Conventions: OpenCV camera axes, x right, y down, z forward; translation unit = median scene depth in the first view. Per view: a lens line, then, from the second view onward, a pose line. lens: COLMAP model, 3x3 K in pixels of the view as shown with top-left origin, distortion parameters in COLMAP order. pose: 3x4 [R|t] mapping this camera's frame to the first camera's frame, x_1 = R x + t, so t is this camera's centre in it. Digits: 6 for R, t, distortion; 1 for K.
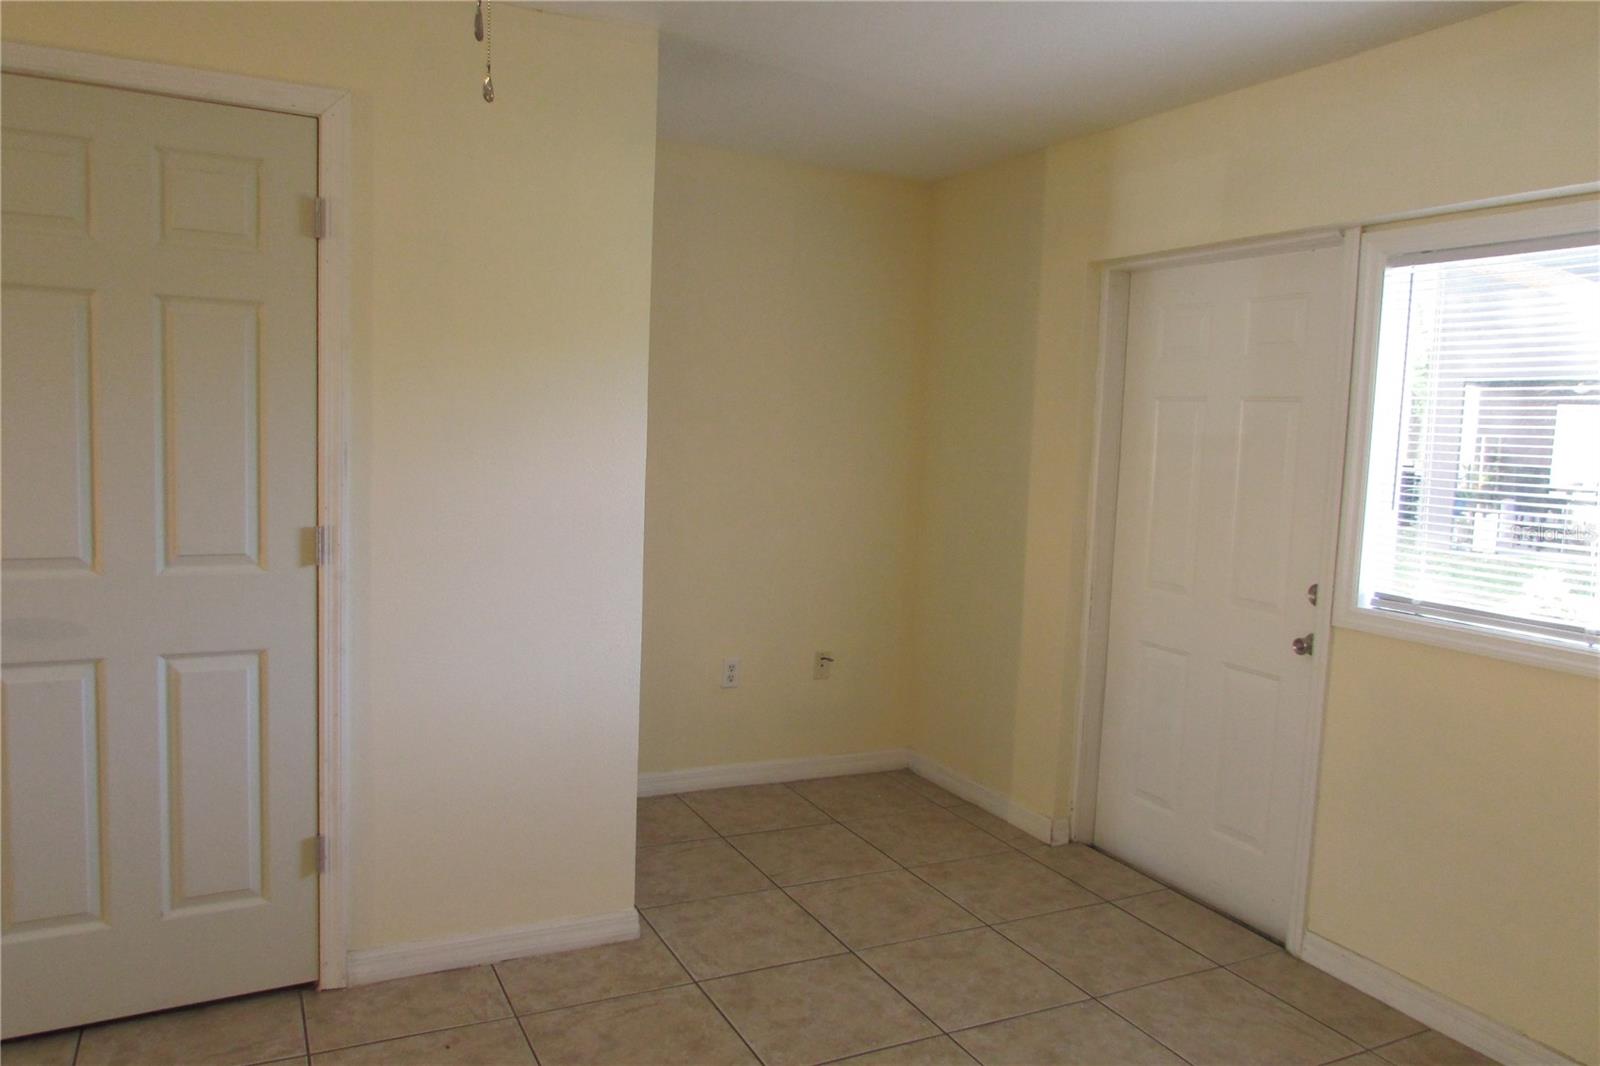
lens RADIAL K [[1148.2, 0, 800.0], [0, 1148.2, 533.0], [0, 0, 1]] dist [-0.061888, 0.040093]
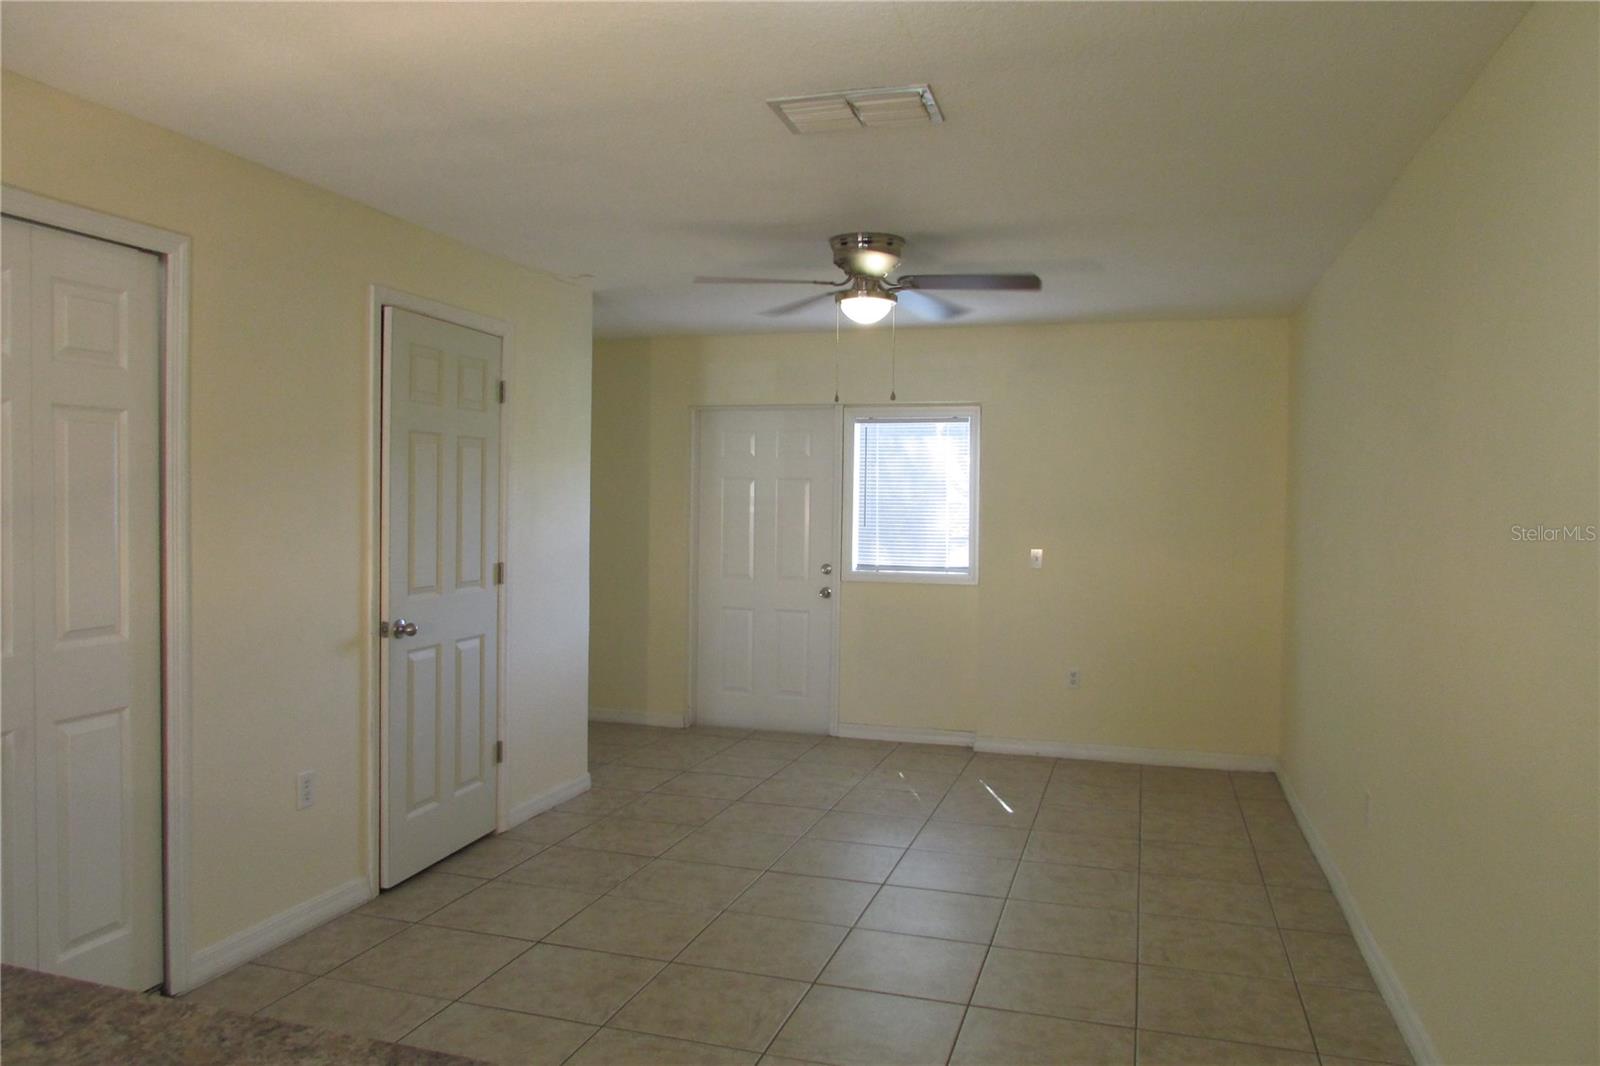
lens RADIAL K [[1148.2, 0, 800.0], [0, 1148.2, 533.0], [0, 0, 1]] dist [-0.061888, 0.040093]
pose [[0.686904, -0.049140, 0.725085, -1.287239], [0.079275, 0.996824, -0.007545, -0.001015], [-0.722412, 0.062664, 0.688618, -0.526713]]
